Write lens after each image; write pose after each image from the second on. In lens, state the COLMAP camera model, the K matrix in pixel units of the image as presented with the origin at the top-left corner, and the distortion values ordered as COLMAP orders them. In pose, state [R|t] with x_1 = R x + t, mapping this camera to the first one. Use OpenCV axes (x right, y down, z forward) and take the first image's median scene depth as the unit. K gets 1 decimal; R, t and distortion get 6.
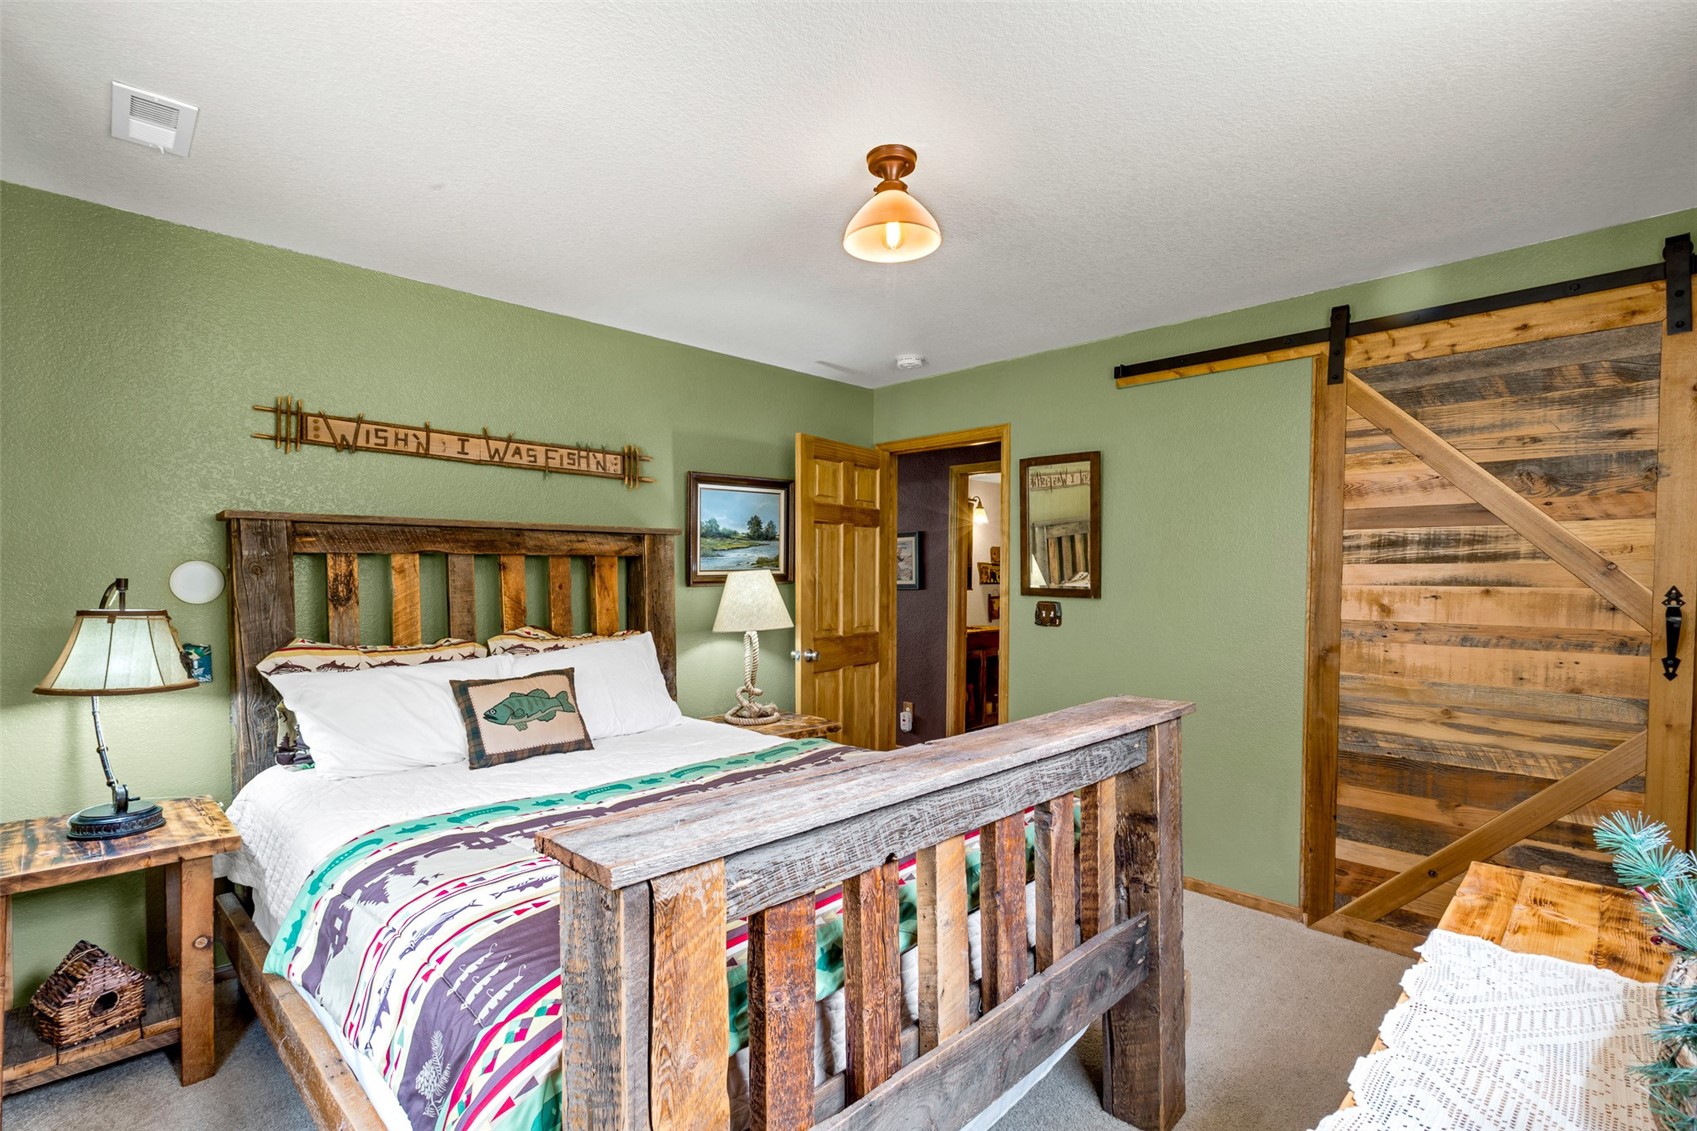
lens RADIAL K [[793.2, 0, 849.3], [0, 793.2, 599.1], [0, 0, 1]] dist [-0.001022, 0.000226]
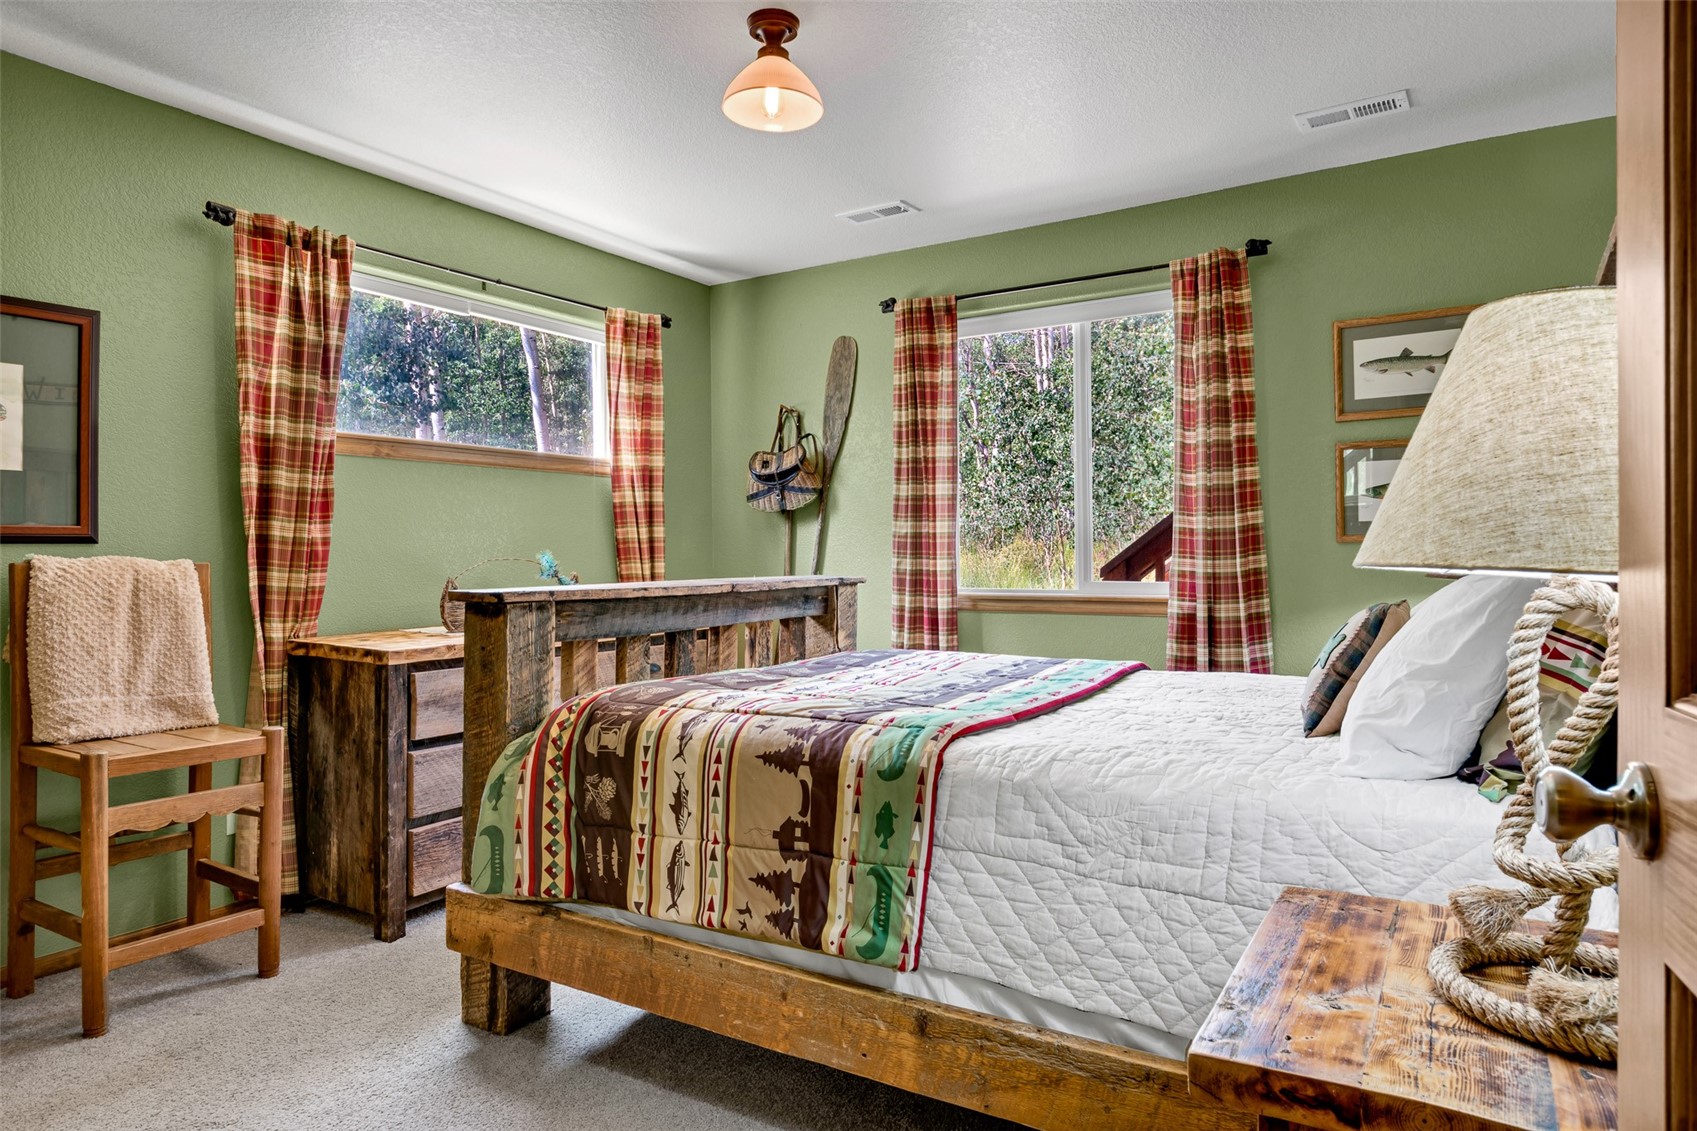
lens RADIAL K [[1060.7, 0, 848.5], [0, 1060.7, 565.5], [0, 0, 1]] dist [-0.010352, -0.000604]
pose [[-0.982635, -0.000842, -0.185545, 0.138694], [-0.009048, 0.999018, 0.043382, 0.030772], [0.185327, 0.044308, -0.981678, 1.589138]]
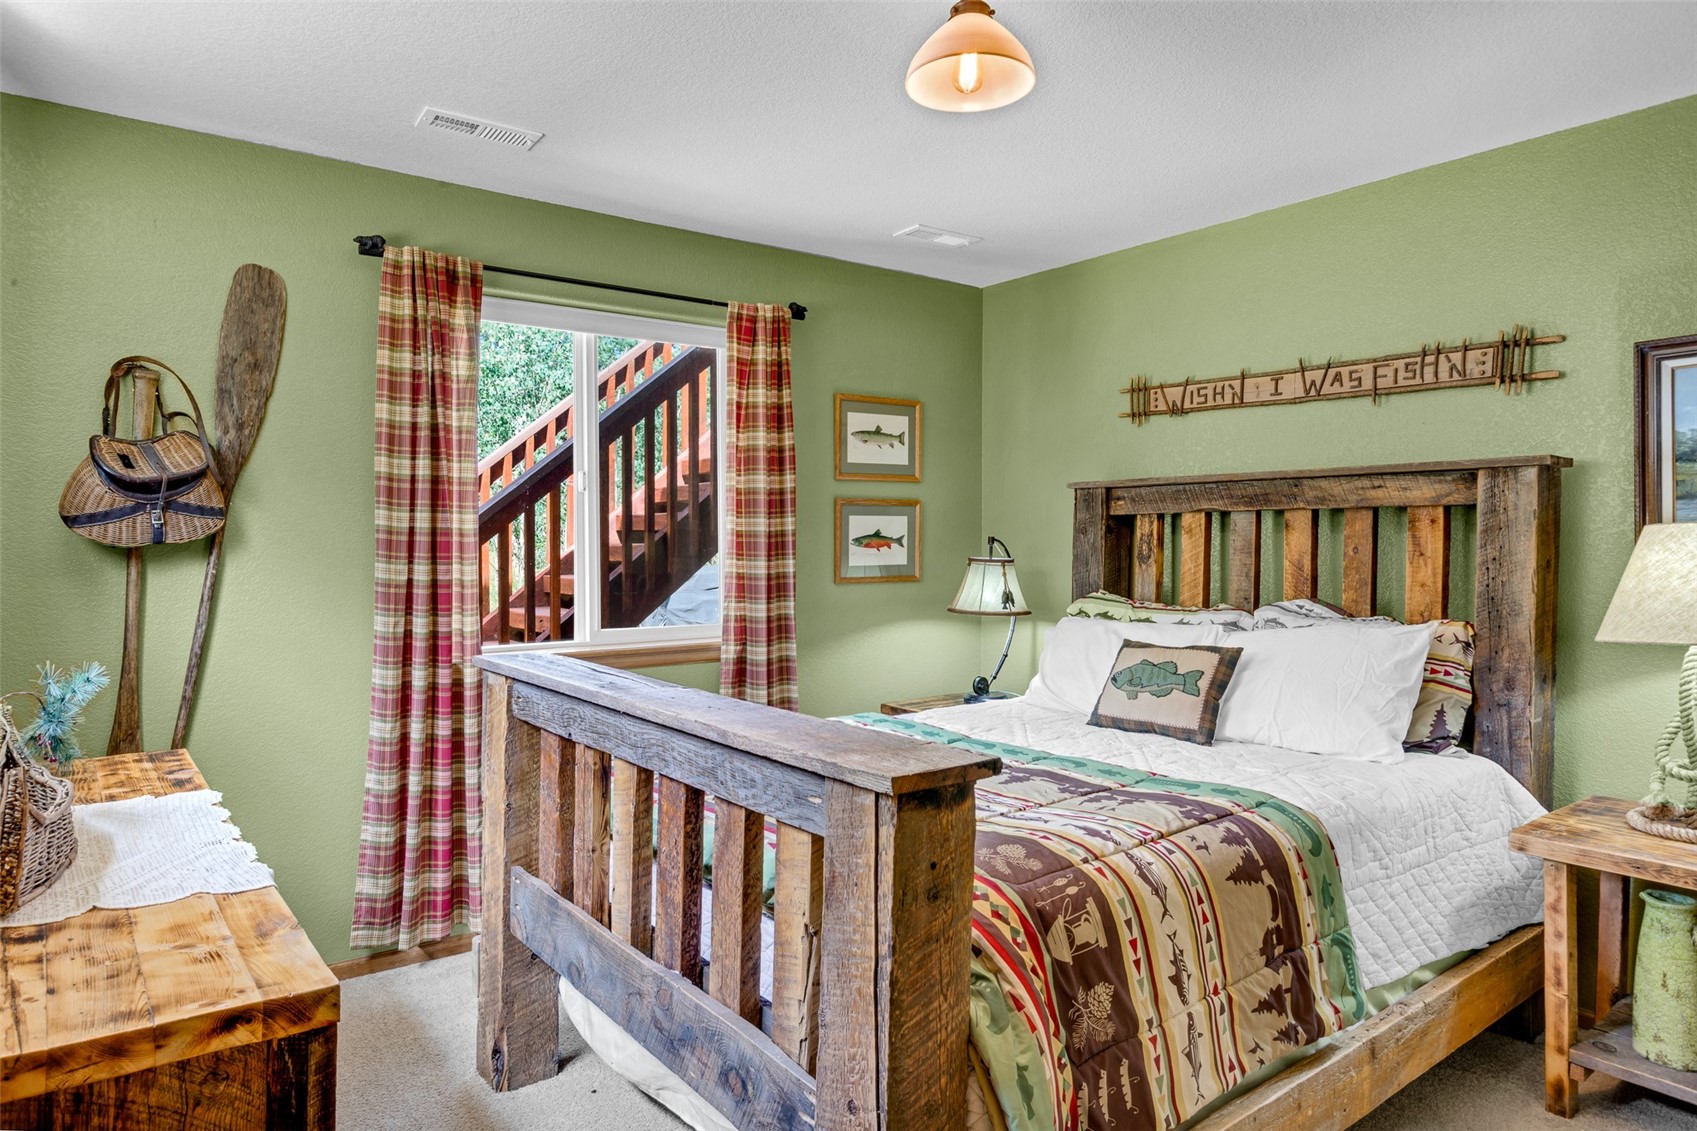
lens RADIAL K [[1060.7, 0, 848.5], [0, 1060.7, 565.5], [0, 0, 1]] dist [-0.010352, -0.000604]
pose [[-0.148288, 0.019899, -0.988744, 0.744200], [-0.038341, 0.998930, 0.025854, -0.009282], [0.988201, 0.041743, -0.147366, 0.731221]]
